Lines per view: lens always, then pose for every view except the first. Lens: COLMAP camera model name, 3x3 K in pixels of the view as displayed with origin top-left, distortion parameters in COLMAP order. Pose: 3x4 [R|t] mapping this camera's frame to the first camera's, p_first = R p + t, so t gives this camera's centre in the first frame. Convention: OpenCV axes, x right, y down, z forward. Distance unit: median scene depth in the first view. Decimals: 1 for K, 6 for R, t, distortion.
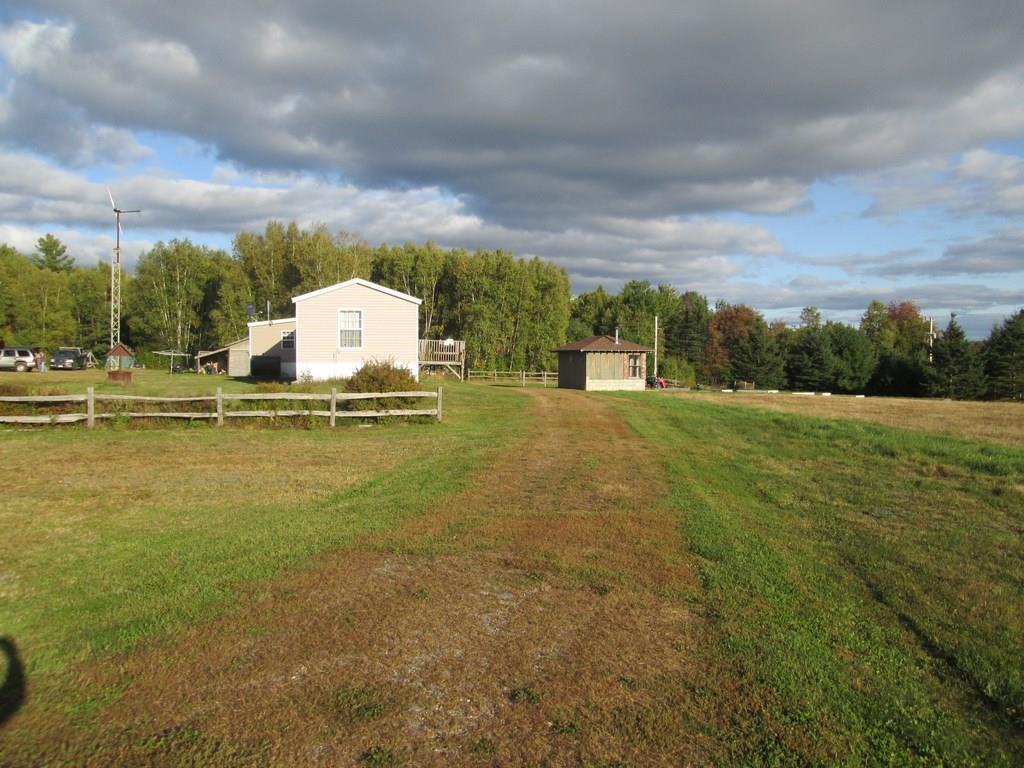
lens RADIAL K [[844.9, 0, 513.4], [0, 844.9, 384.4], [0, 0, 1]] dist [0.003112, 0.003495]
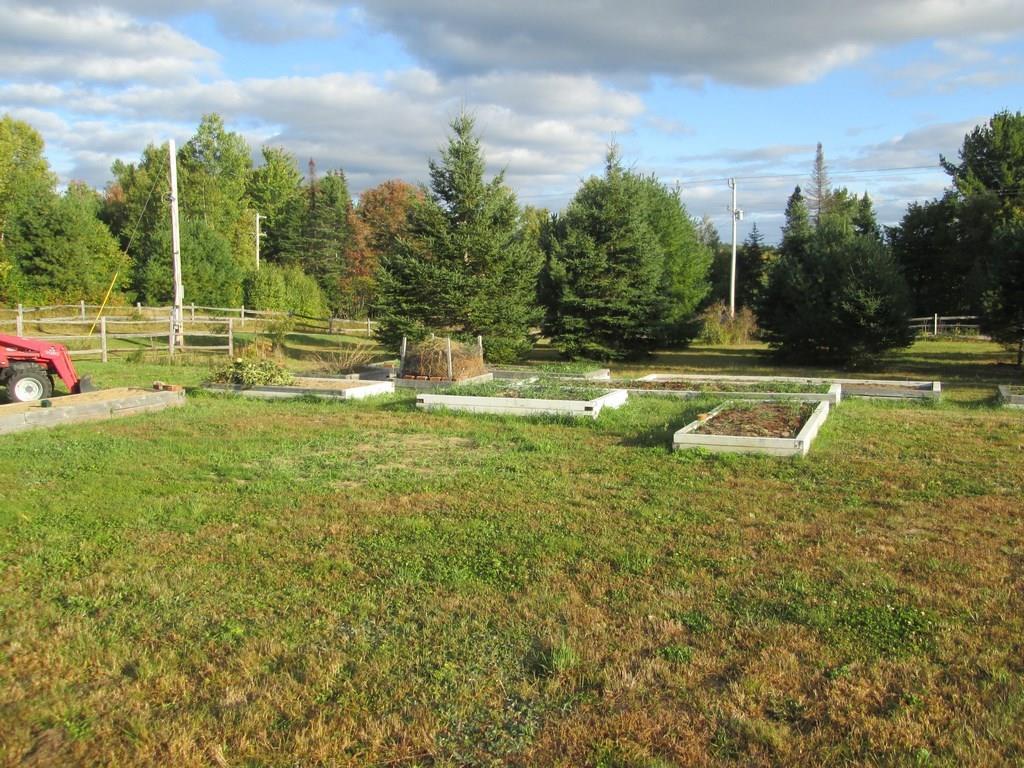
lens RADIAL K [[844.9, 0, 513.0], [0, 844.9, 383.5], [0, 0, 1]] dist [0.003112, 0.003495]
pose [[0.921474, -0.071064, 0.381884, 0.112385], [0.033294, 0.993954, 0.104626, -0.007934], [-0.387010, -0.083696, 0.918269, 0.433901]]
